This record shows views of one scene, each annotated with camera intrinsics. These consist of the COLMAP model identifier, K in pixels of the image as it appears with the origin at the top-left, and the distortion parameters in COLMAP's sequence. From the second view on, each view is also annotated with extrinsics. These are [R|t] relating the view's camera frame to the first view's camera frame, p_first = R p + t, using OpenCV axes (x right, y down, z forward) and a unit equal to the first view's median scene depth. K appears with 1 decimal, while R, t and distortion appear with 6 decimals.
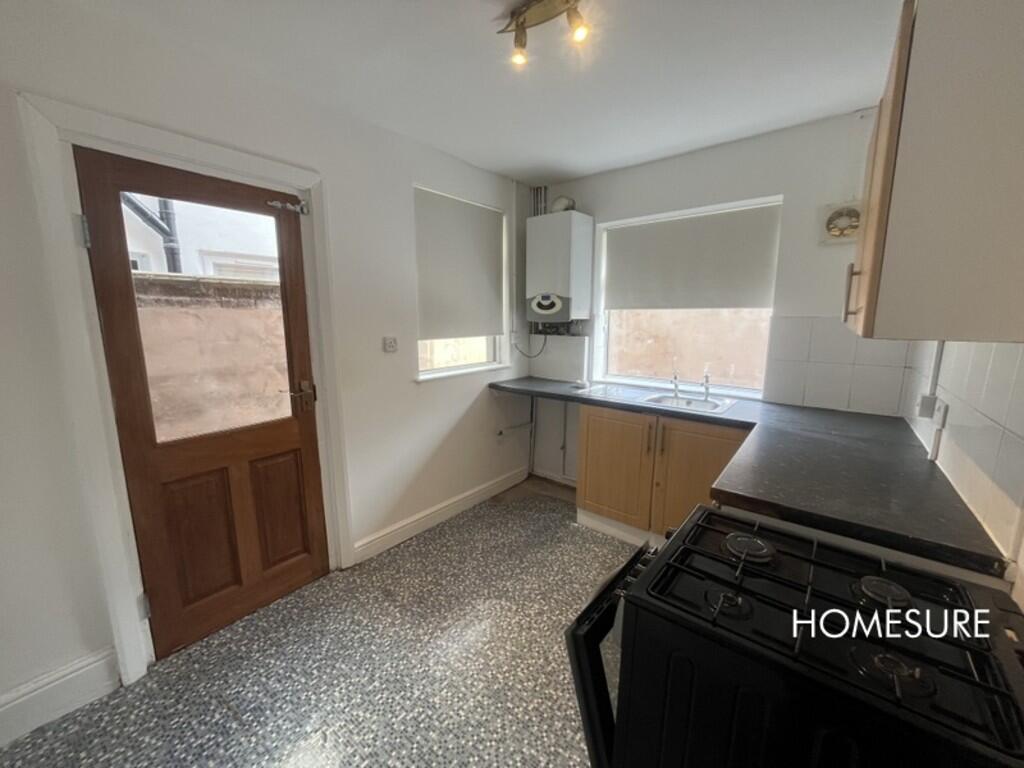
lens RADIAL K [[409.5, 0, 516.3], [0, 409.5, 394.9], [0, 0, 1]] dist [0.013542, 0.000495]
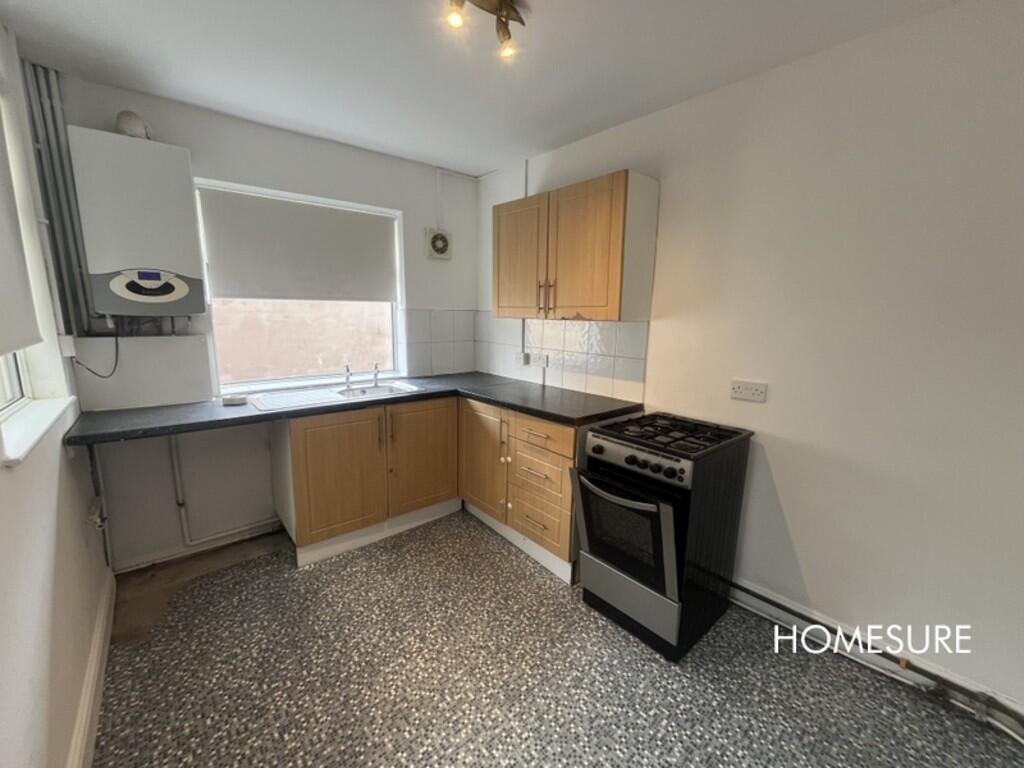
lens RADIAL K [[409.5, 0, 515.1], [0, 409.5, 373.1], [0, 0, 1]] dist [0.013542, 0.000495]
pose [[0.201740, -0.141268, 0.969198, -0.933115], [0.168852, 0.979744, 0.107658, -0.136142], [-0.964775, 0.141932, 0.221507, 0.703050]]
